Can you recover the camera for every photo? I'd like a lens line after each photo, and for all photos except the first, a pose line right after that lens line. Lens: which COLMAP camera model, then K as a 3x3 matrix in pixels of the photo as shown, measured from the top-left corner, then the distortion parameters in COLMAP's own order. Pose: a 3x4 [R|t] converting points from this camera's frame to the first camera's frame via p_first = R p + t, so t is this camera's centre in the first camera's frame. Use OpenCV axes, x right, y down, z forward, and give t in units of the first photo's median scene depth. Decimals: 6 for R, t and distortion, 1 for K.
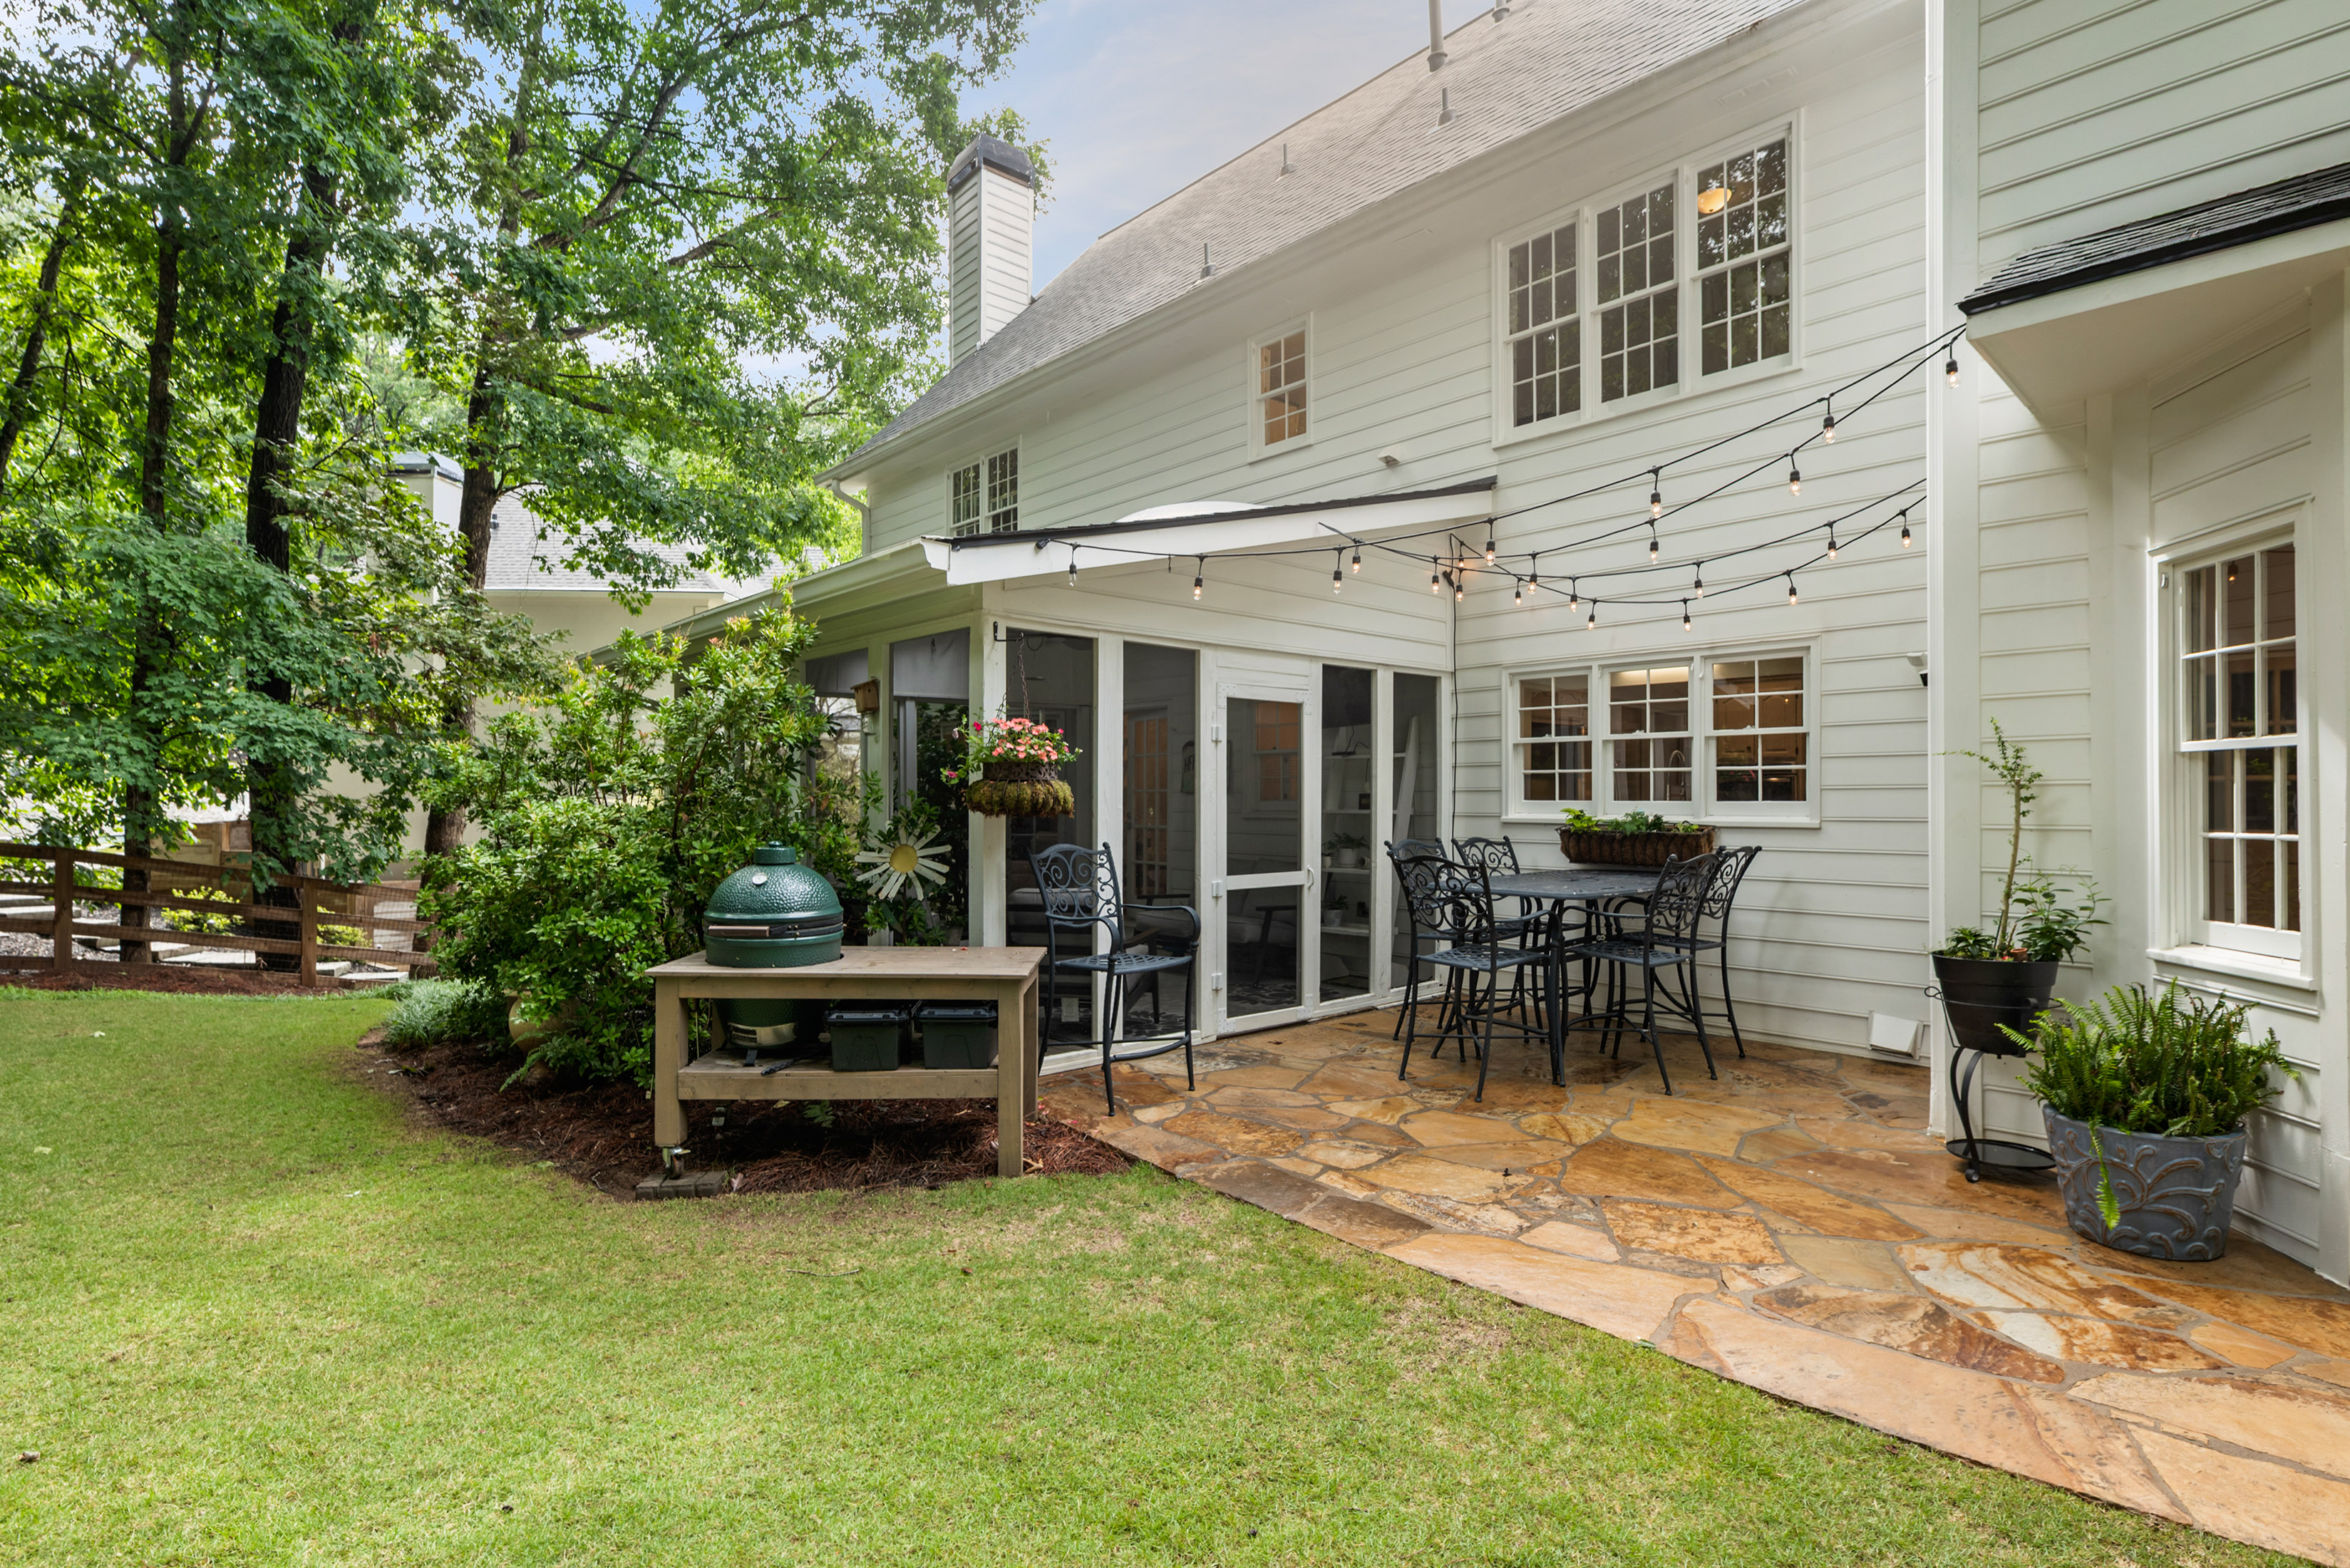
lens RADIAL K [[1137.9, 0, 1163.6], [0, 1137.9, 785.4], [0, 0, 1]] dist [-0.000876, -0.000190]
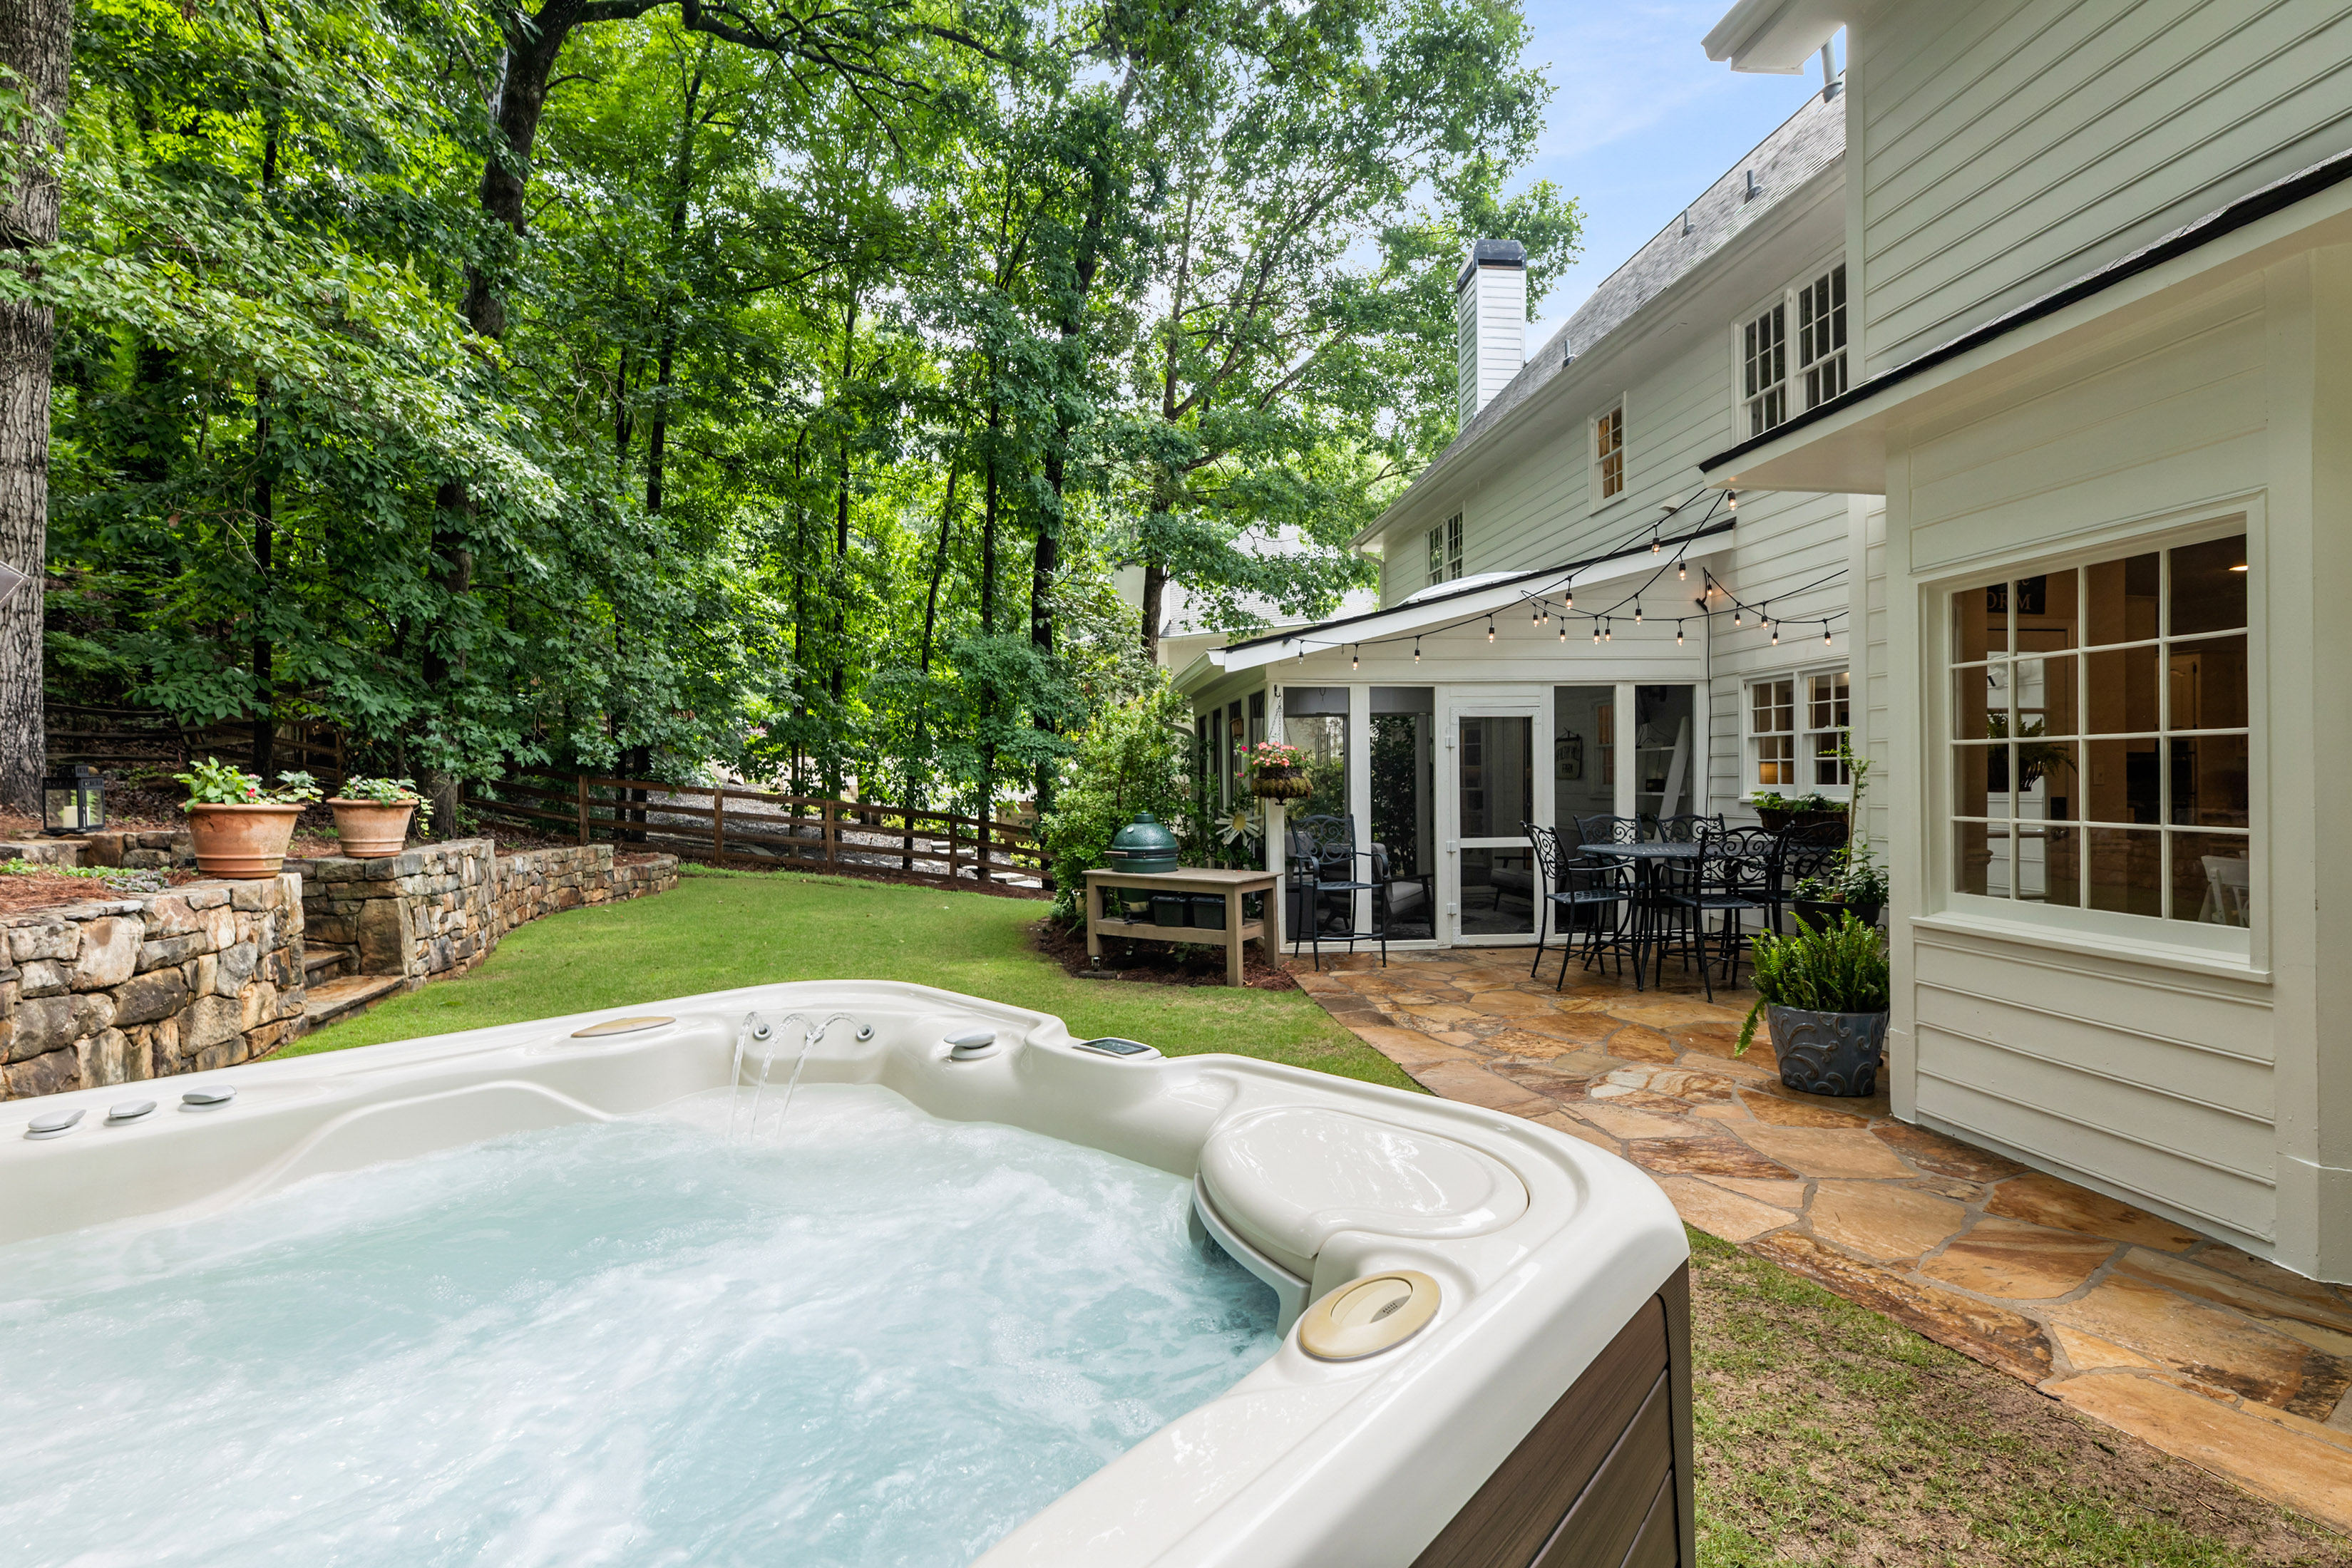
lens RADIAL K [[1059.4, 0, 1150.9], [0, 1059.4, 786.1], [0, 0, 1]] dist [-0.001916, 0.000102]
pose [[0.809028, -0.007090, -0.587727, 0.625962], [0.017758, 0.999766, 0.012384, -0.013918], [0.587501, -0.020456, 0.808965, -0.400250]]
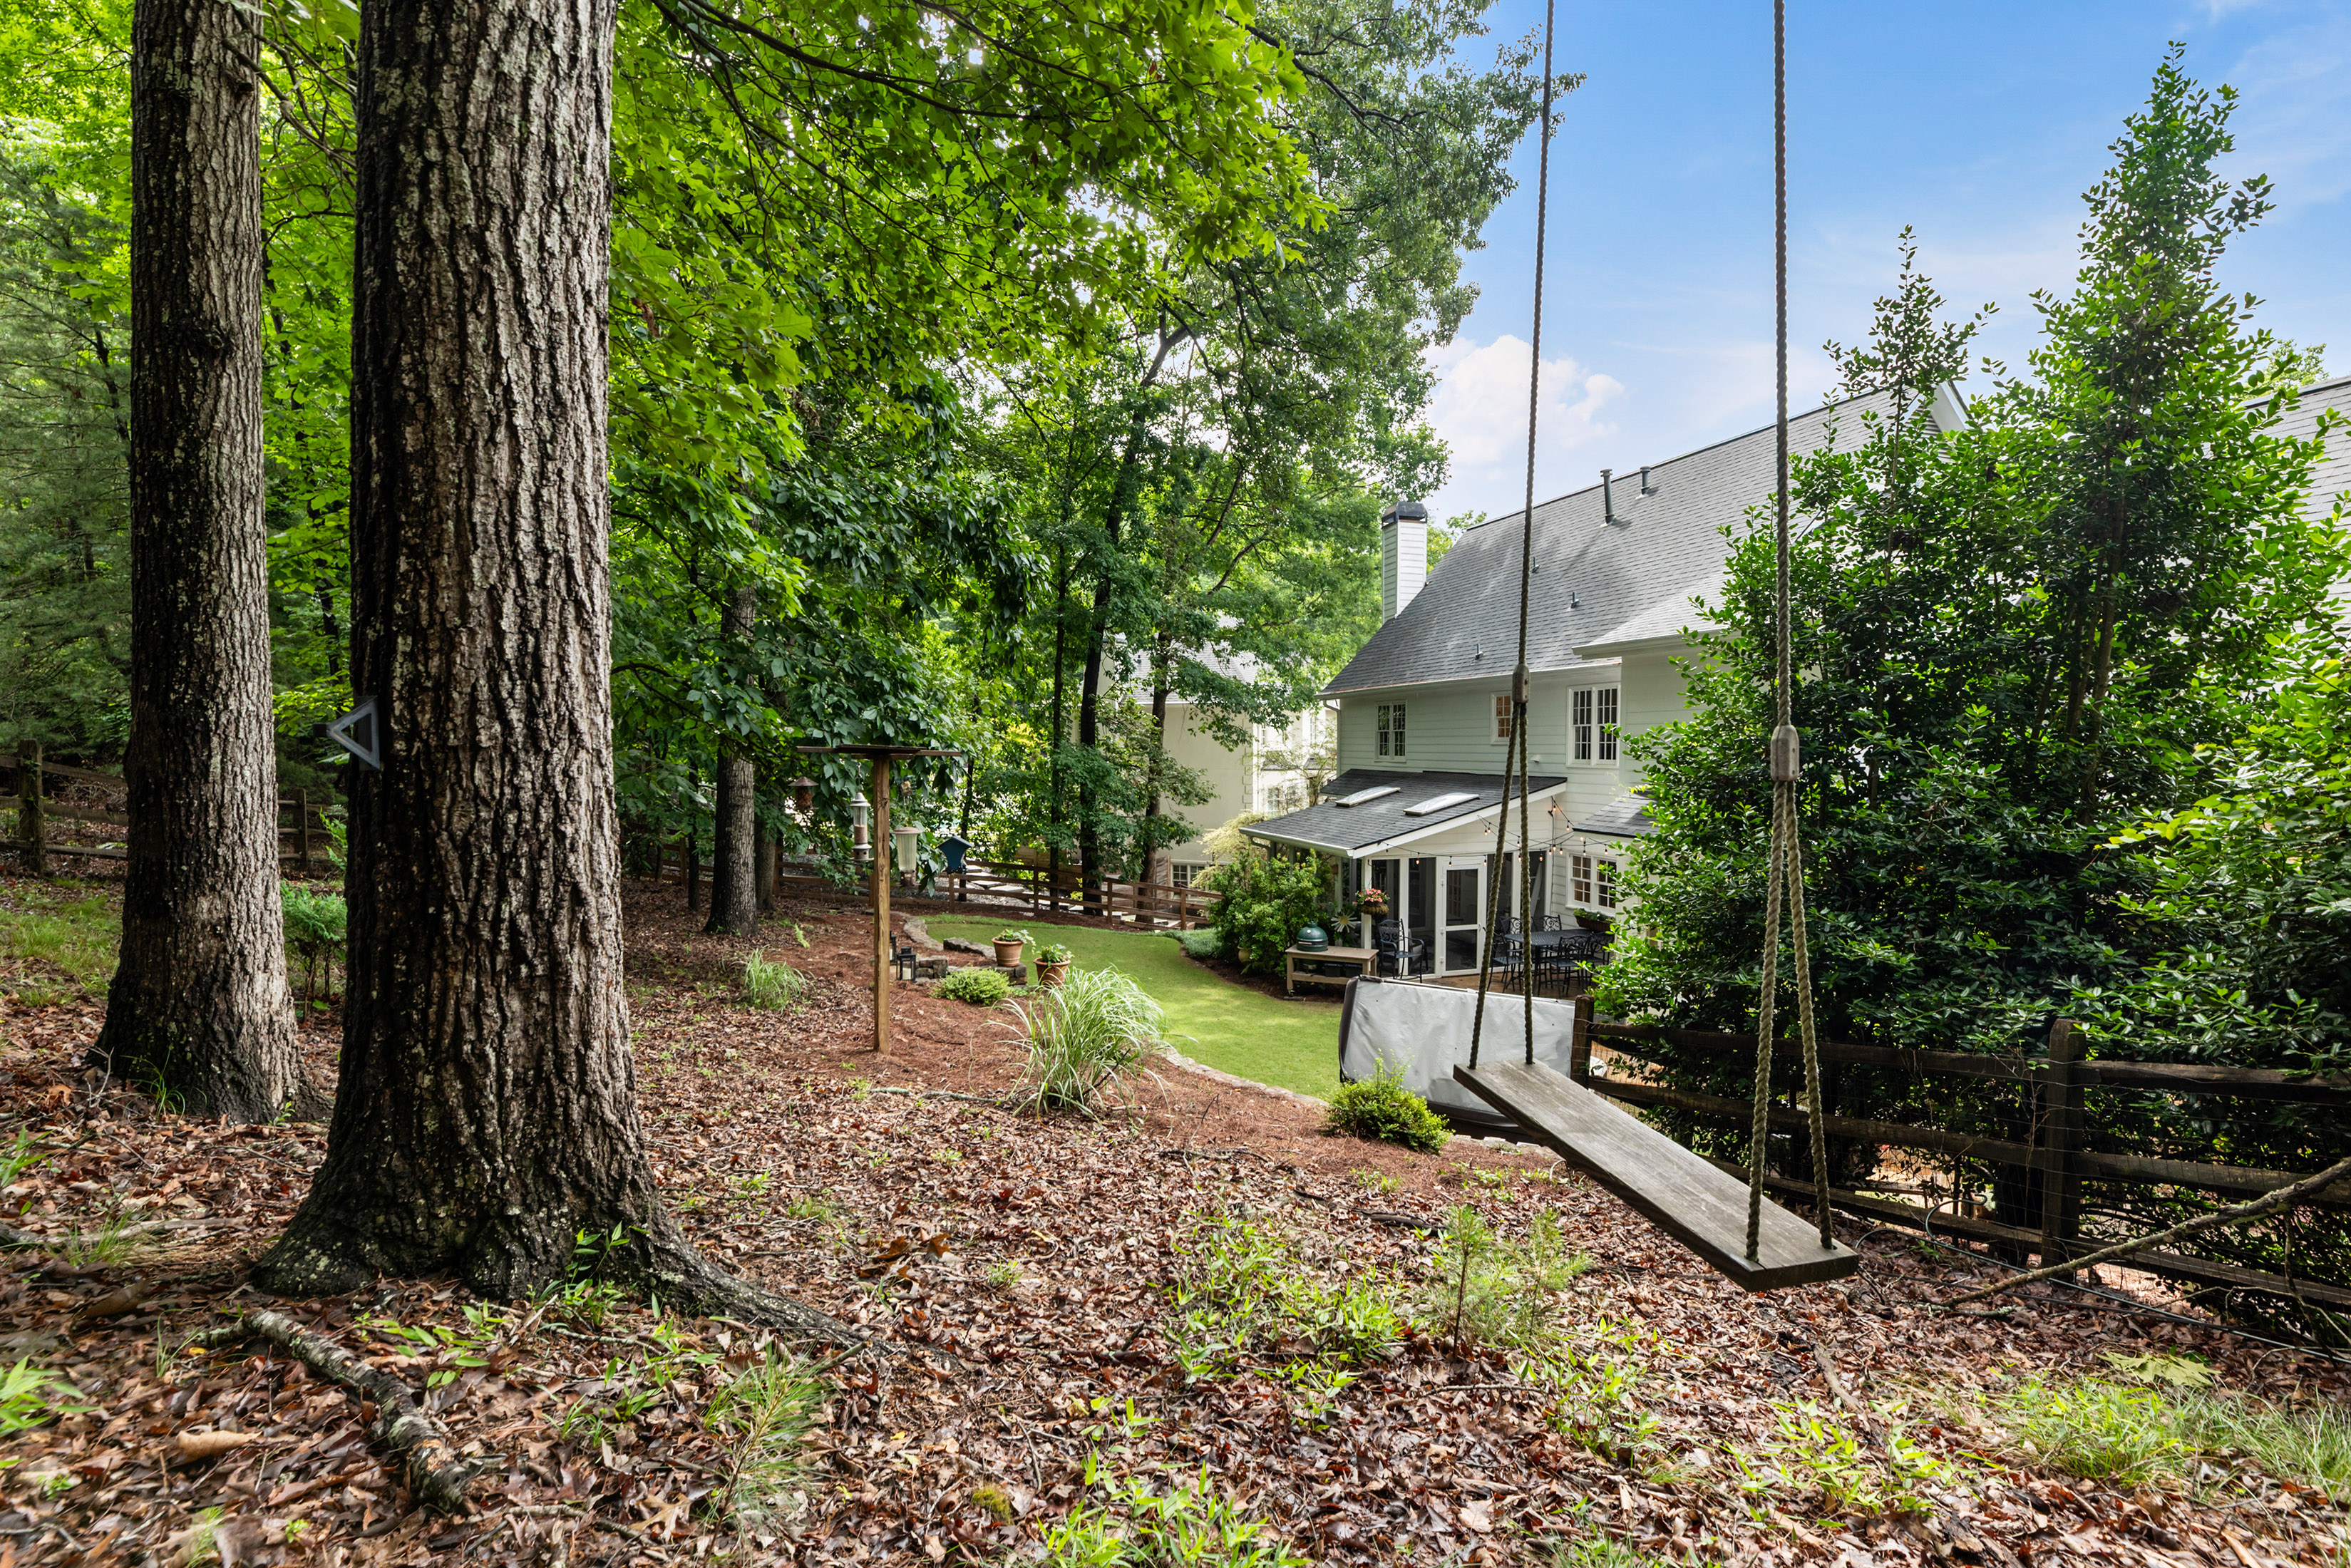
lens RADIAL K [[1052.1, 0, 1177.5], [0, 1052.1, 821.2], [0, 0, 1]] dist [-0.000565, 0.000020]
pose [[0.915839, 0.024789, -0.400780, 0.618792], [0.011264, 0.996114, 0.087351, -0.549843], [0.401388, -0.084514, 0.912001, -2.239900]]
